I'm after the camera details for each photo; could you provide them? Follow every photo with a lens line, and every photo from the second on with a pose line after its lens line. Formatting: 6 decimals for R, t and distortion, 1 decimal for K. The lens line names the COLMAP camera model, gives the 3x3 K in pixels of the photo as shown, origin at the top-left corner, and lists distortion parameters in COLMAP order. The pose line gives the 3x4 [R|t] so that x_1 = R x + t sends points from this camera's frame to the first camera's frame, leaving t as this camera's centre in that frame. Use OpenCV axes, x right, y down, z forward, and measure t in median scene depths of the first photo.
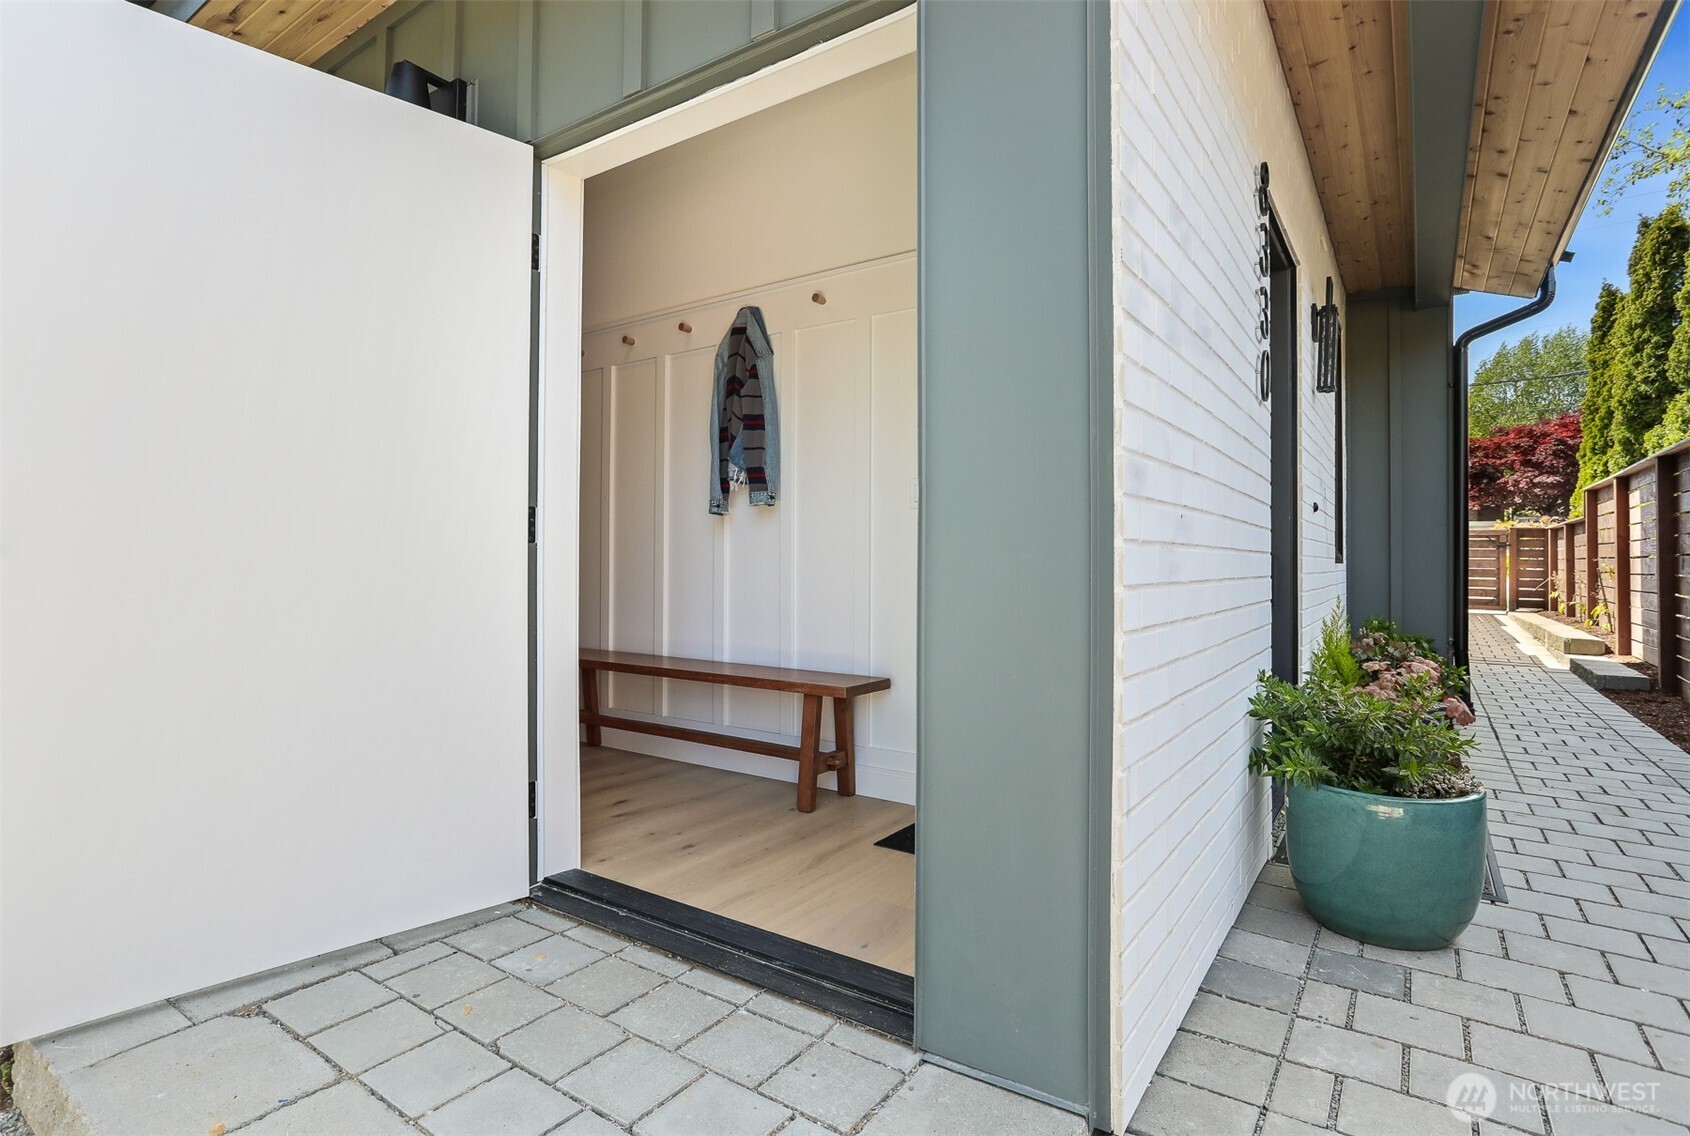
lens RADIAL K [[842.9, 0, 845.5], [0, 842.9, 556.5], [0, 0, 1]] dist [0.000910, 0.000678]
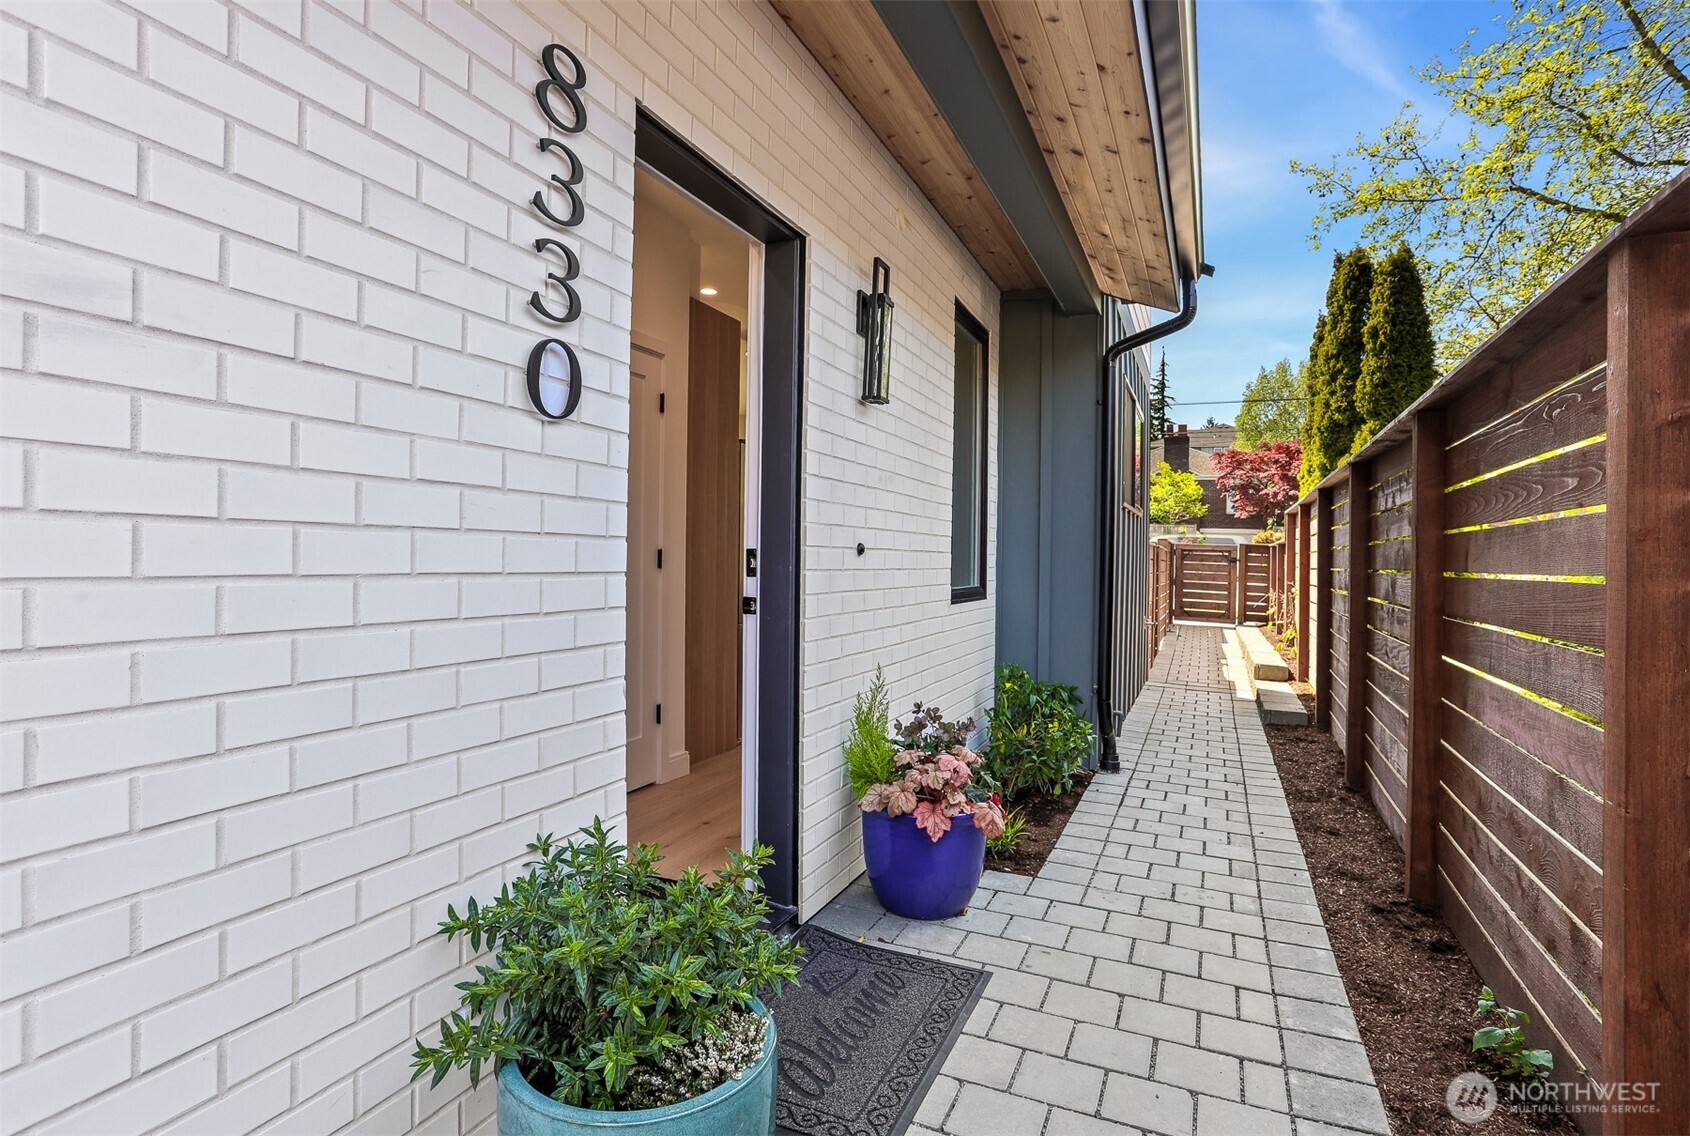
lens RADIAL K [[864.5, 0, 841.4], [0, 864.5, 538.6], [0, 0, 1]] dist [-0.065392, 0.035959]
pose [[0.982849, 0.028577, 0.182182, 0.166136], [-0.027673, 0.999589, -0.007502, -0.025818], [-0.182322, 0.002332, 0.983236, 0.091085]]
